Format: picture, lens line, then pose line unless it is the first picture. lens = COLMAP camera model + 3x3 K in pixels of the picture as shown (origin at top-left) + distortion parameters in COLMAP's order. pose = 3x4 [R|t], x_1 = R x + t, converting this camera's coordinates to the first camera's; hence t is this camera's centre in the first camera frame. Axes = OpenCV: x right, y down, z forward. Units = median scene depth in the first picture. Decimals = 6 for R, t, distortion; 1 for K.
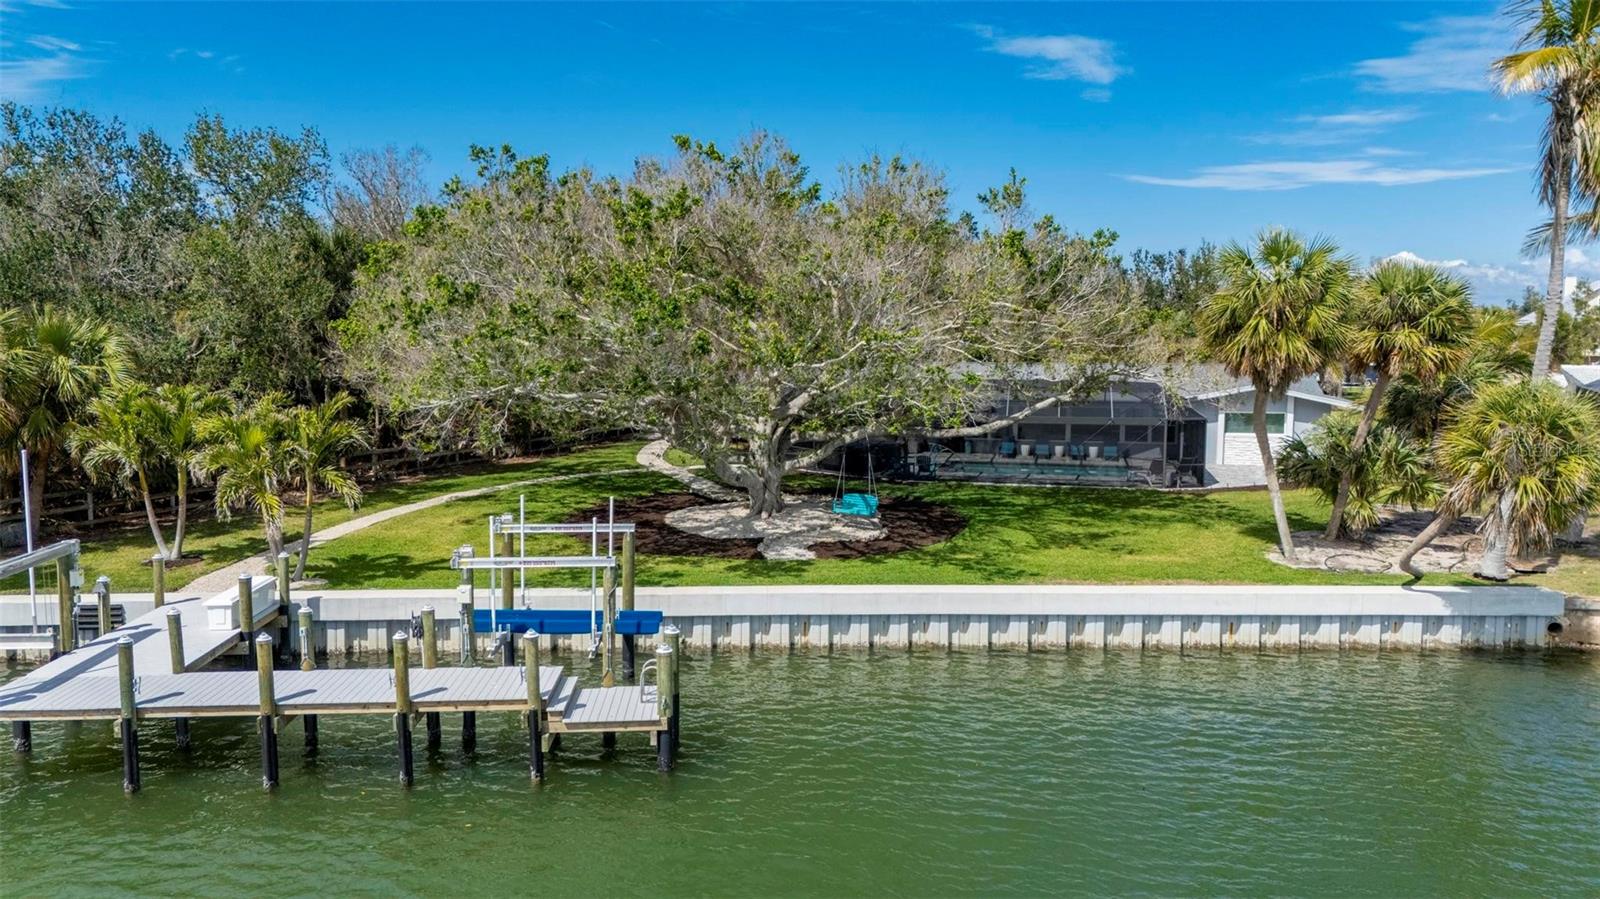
lens RADIAL K [[1191.8, 0, 797.2], [0, 1191.8, 424.4], [0, 0, 1]] dist [0.059196, -0.082356]
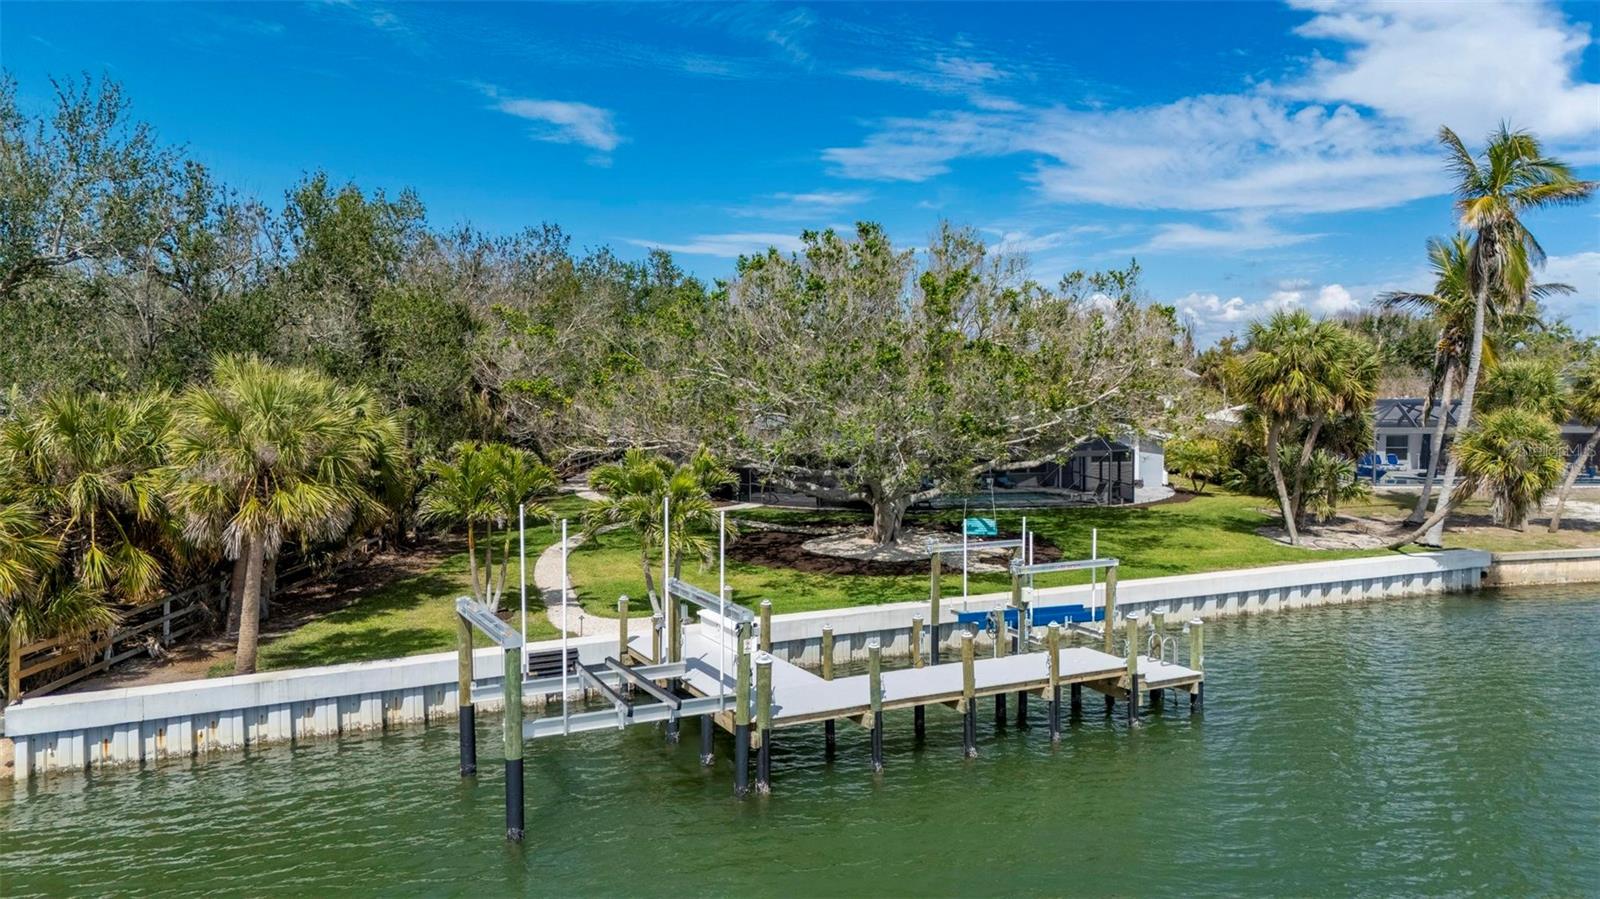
lens RADIAL K [[1207.3, 0, 767.5], [0, 1207.3, 392.4], [0, 0, 1]] dist [0.027532, -0.004705]
pose [[0.912365, -0.011740, 0.409210, -0.767378], [0.041577, 0.997077, -0.064094, 0.001878], [-0.407262, 0.075491, 0.910186, -0.036137]]
